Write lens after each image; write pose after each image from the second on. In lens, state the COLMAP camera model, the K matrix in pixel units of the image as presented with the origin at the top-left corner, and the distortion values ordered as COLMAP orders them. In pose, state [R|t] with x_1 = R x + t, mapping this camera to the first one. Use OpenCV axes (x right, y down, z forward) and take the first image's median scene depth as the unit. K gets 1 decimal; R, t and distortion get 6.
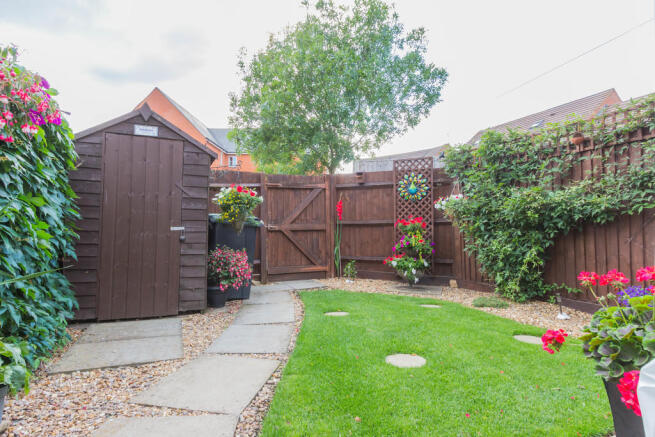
lens RADIAL K [[350.5, 0, 327.4], [0, 350.5, 217.7], [0, 0, 1]] dist [-0.008369, -0.001610]
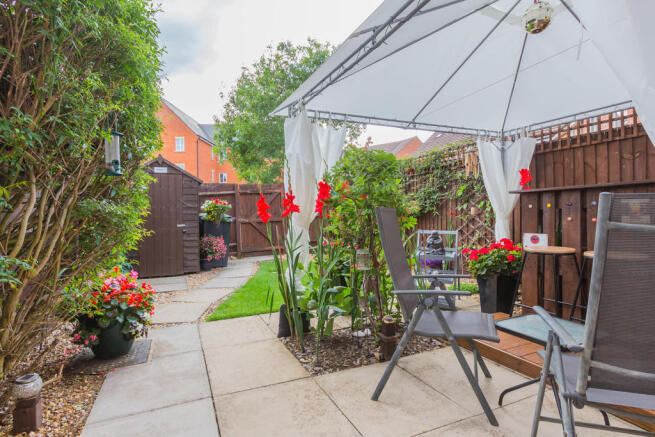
lens RADIAL K [[350.5, 0, 327.7], [0, 350.5, 218.7], [0, 0, 1]] dist [-0.008369, -0.001610]
pose [[0.999677, -0.023631, 0.009372, 0.262725], [0.023123, 0.998431, 0.050992, -0.068571], [-0.010563, -0.050759, 0.998655, -0.686702]]
